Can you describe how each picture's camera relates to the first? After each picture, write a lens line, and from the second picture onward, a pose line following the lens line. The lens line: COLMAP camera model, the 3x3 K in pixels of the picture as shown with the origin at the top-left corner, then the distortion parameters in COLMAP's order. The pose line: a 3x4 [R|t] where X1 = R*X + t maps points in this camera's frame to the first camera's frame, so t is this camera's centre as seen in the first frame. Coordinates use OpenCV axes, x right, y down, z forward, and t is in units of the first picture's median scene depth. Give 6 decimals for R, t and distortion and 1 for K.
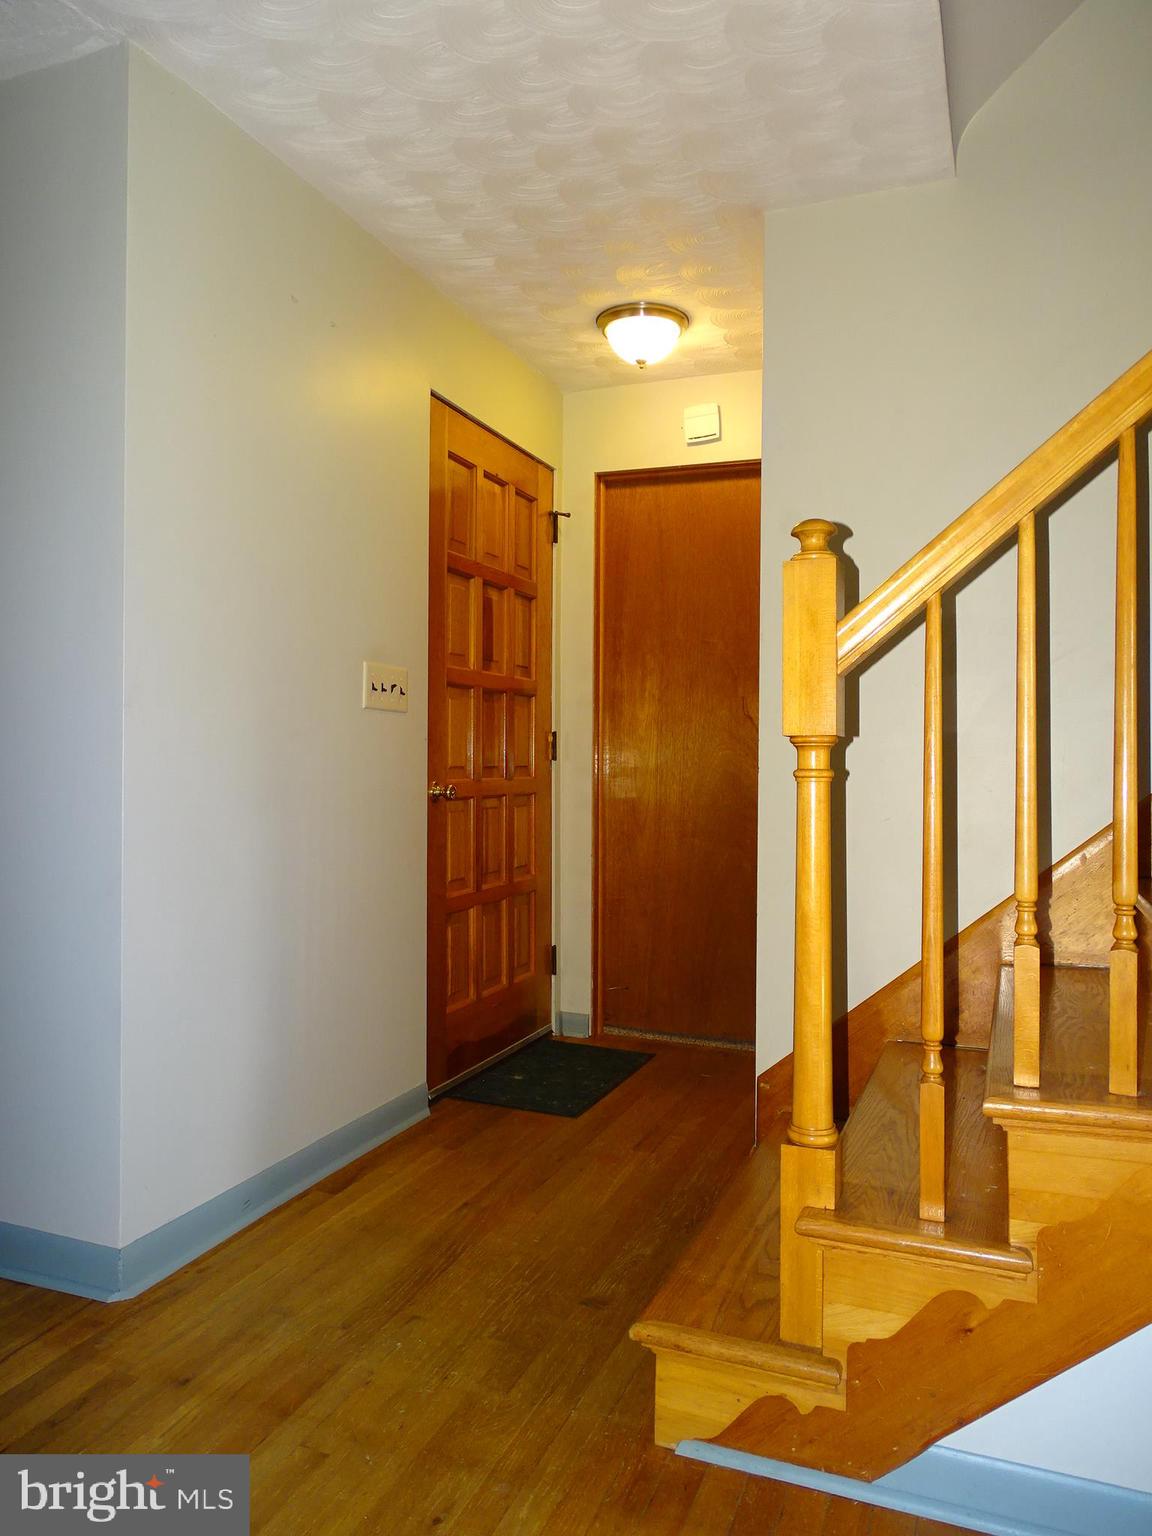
lens RADIAL K [[1103.8, 0, 575.9], [0, 1103.8, 766.4], [0, 0, 1]] dist [0.009963, 0.001781]
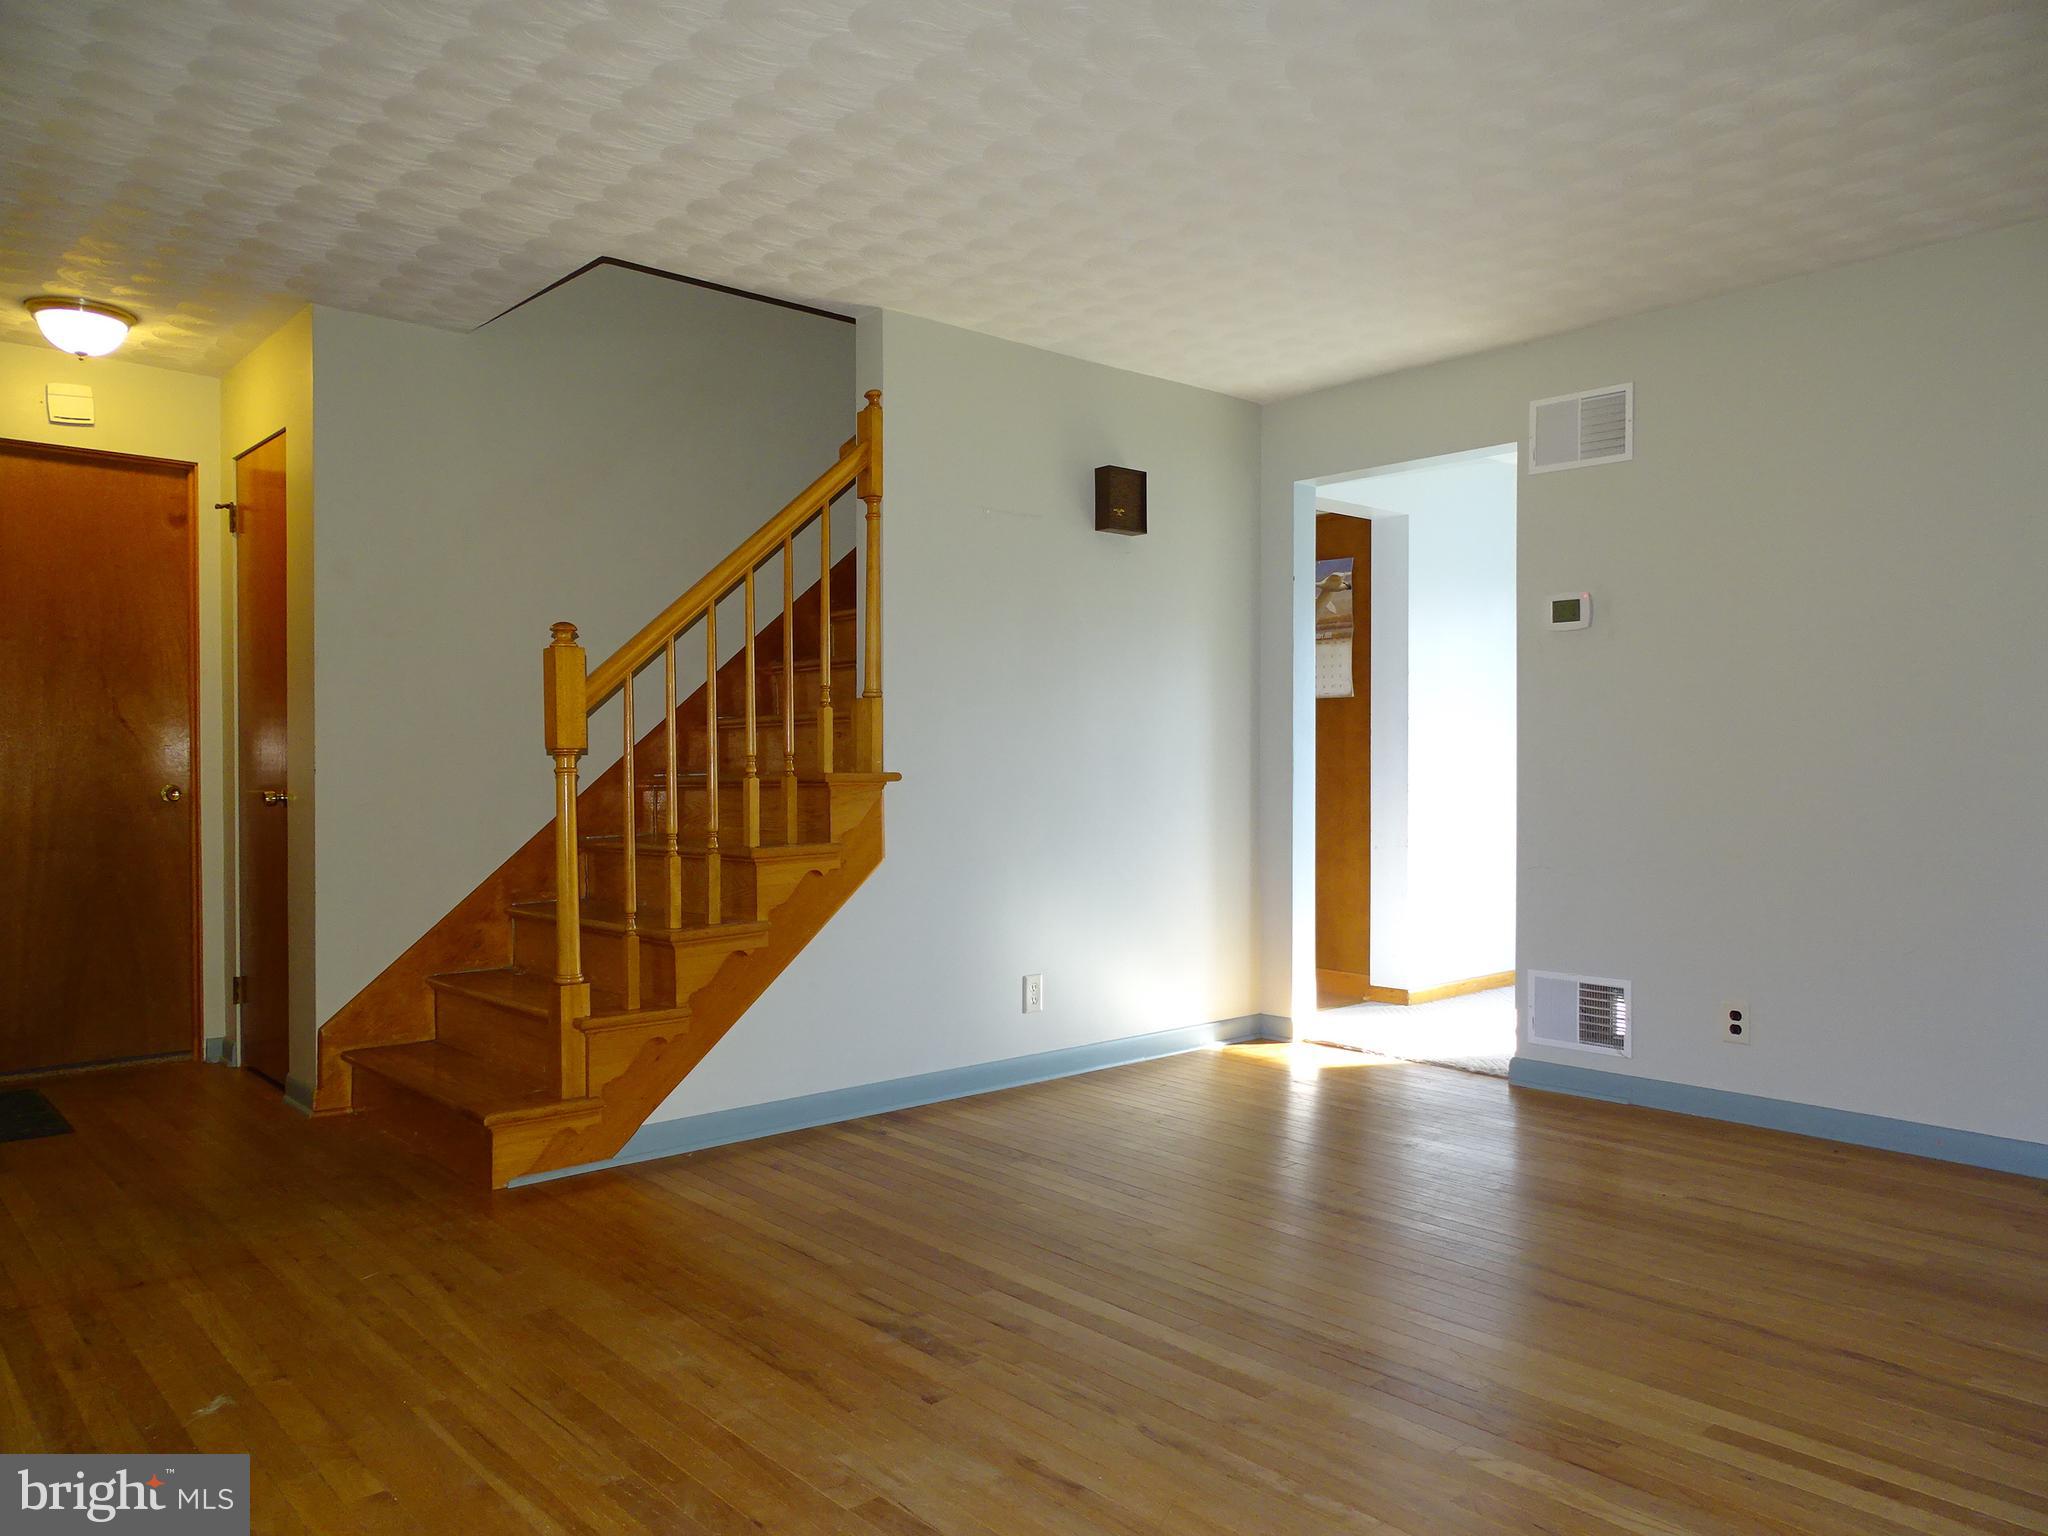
lens RADIAL K [[1471.8, 0, 1030.4], [0, 1471.8, 773.8], [0, 0, 1]] dist [0.009963, 0.001781]
pose [[0.438031, -0.021142, 0.898711, -1.522855], [0.011312, 0.999774, 0.018006, -0.021305], [-0.898889, 0.002279, 0.438171, -0.649670]]
